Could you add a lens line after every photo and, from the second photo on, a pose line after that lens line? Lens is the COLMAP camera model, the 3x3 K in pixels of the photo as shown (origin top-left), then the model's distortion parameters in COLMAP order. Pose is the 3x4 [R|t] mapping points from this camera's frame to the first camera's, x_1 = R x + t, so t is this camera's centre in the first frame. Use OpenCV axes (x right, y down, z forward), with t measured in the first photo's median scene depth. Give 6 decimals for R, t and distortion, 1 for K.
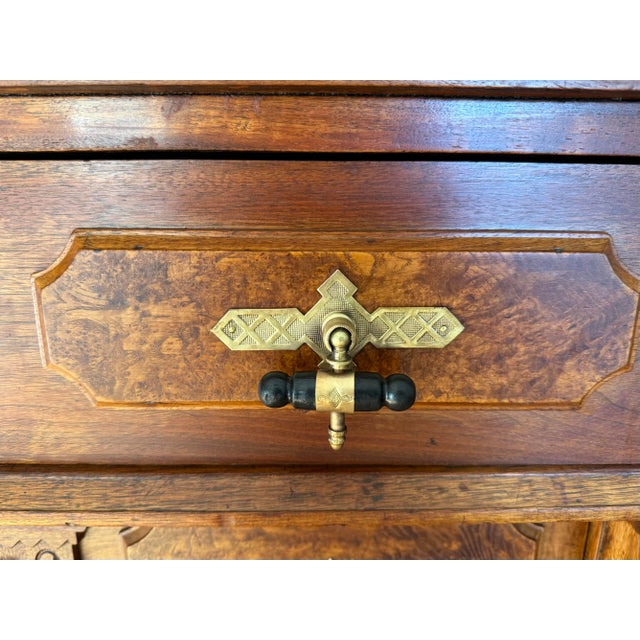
lens RADIAL K [[619.3, 0, 318.8], [0, 619.3, 320.6], [0, 0, 1]] dist [0.002757, 0.000000]
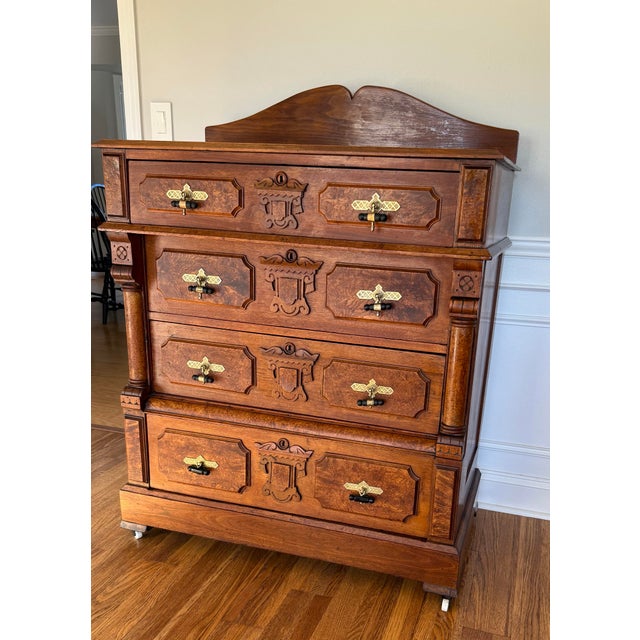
lens RADIAL K [[635.1, 0, 365.1], [0, 635.1, 410.1], [0, 0, 1]] dist [0.012946, 0.000000]
pose [[0.950128, 0.139134, -0.279103, 1.601284], [-0.127211, 0.990030, 0.060480, 1.339249], [0.284735, -0.021959, 0.958355, -3.923670]]
